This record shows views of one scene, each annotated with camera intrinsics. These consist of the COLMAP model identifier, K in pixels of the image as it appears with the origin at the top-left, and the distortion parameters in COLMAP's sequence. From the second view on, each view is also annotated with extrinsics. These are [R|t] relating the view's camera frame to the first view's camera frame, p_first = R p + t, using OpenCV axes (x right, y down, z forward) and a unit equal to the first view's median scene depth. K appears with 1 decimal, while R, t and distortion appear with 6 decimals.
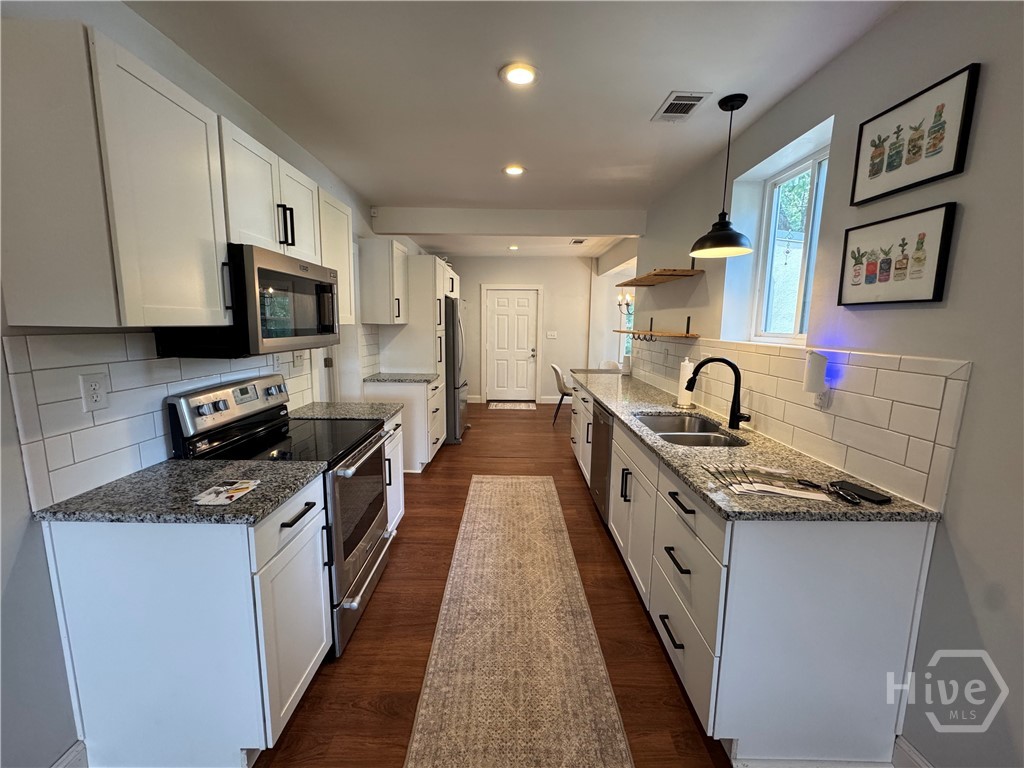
lens RADIAL K [[406.8, 0, 510.9], [0, 406.8, 381.1], [0, 0, 1]] dist [-0.004365, 0.001024]
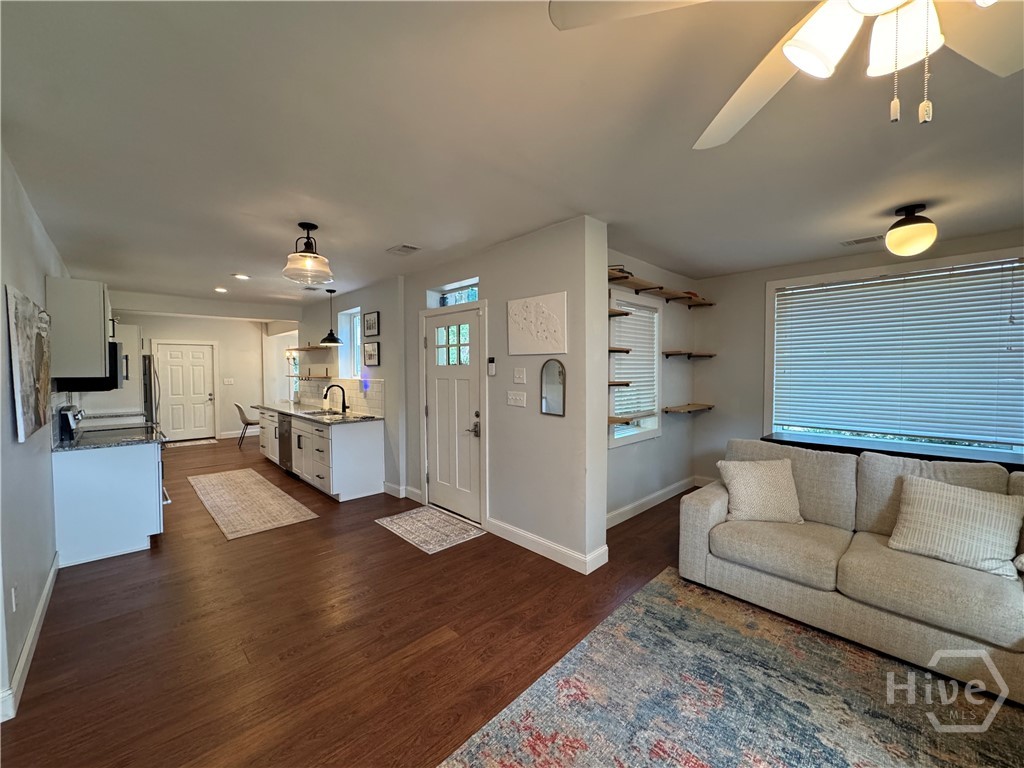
lens RADIAL K [[406.8, 0, 513.2], [0, 406.8, 382.5], [0, 0, 1]] dist [-0.004365, 0.001024]
pose [[0.717649, -0.037466, 0.695396, -0.196042], [0.112381, 0.991695, -0.062547, 0.091284], [-0.687277, 0.123036, 0.715900, -0.680704]]
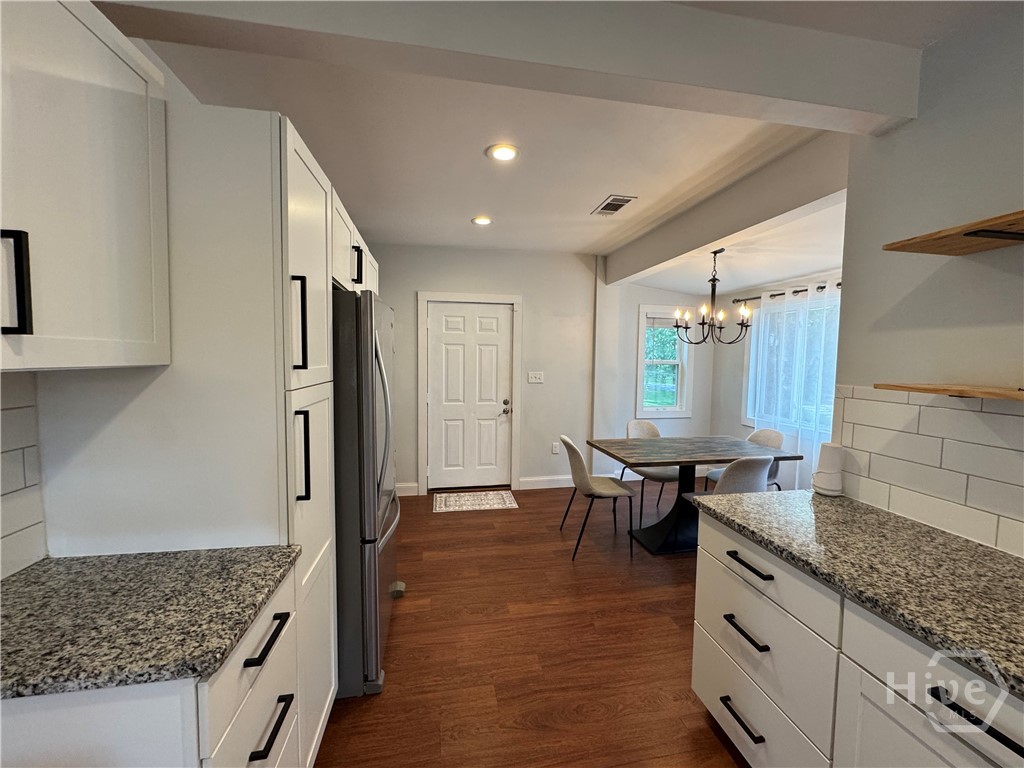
lens RADIAL K [[406.8, 0, 513.8], [0, 406.8, 379.1], [0, 0, 1]] dist [-0.004365, 0.001024]
pose [[0.981715, -0.010770, 0.190050, -0.070482], [0.026983, 0.996190, -0.082931, -0.086784], [-0.188433, 0.086542, 0.978266, 0.583377]]
